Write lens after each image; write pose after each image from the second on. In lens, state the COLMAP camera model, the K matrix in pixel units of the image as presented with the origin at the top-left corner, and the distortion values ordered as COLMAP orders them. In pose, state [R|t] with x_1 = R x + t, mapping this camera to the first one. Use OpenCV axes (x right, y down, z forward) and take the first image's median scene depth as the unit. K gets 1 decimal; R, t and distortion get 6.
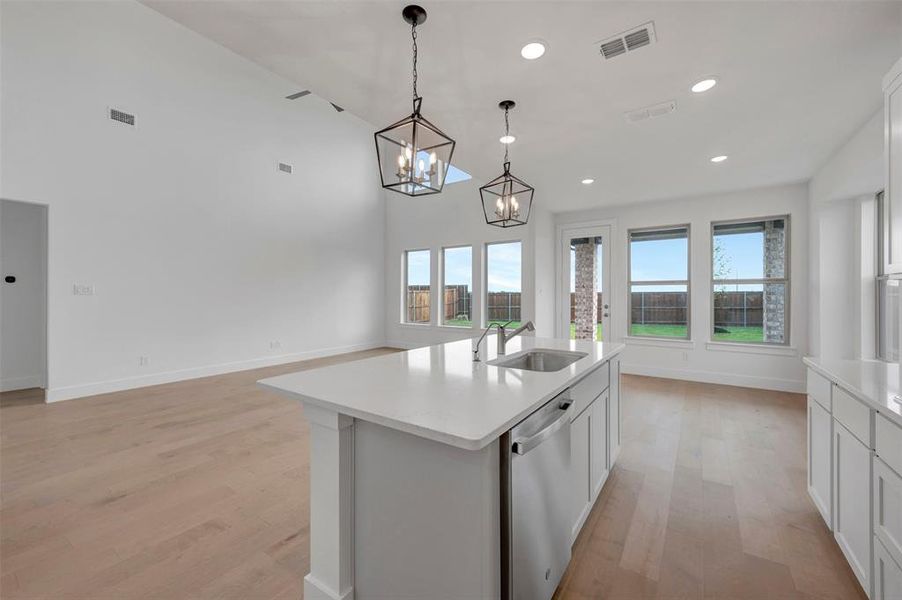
lens RADIAL K [[358.0, 0, 451.7], [0, 358.0, 293.1], [0, 0, 1]] dist [0.000378, 0.000032]
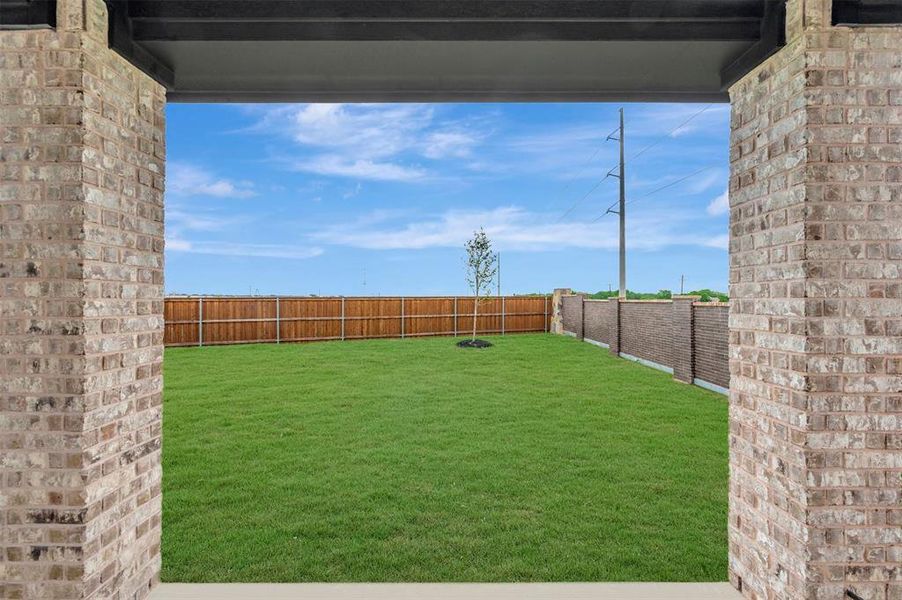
lens RADIAL K [[355.7, 0, 452.2], [0, 355.7, 298.4], [0, 0, 1]] dist [0.001815, 0.000049]
pose [[0.822125, -0.000623, 0.569307, 0.965297], [-0.001982, 0.999990, 0.003957, -0.010976], [-0.569304, -0.004382, 0.822116, 1.614579]]
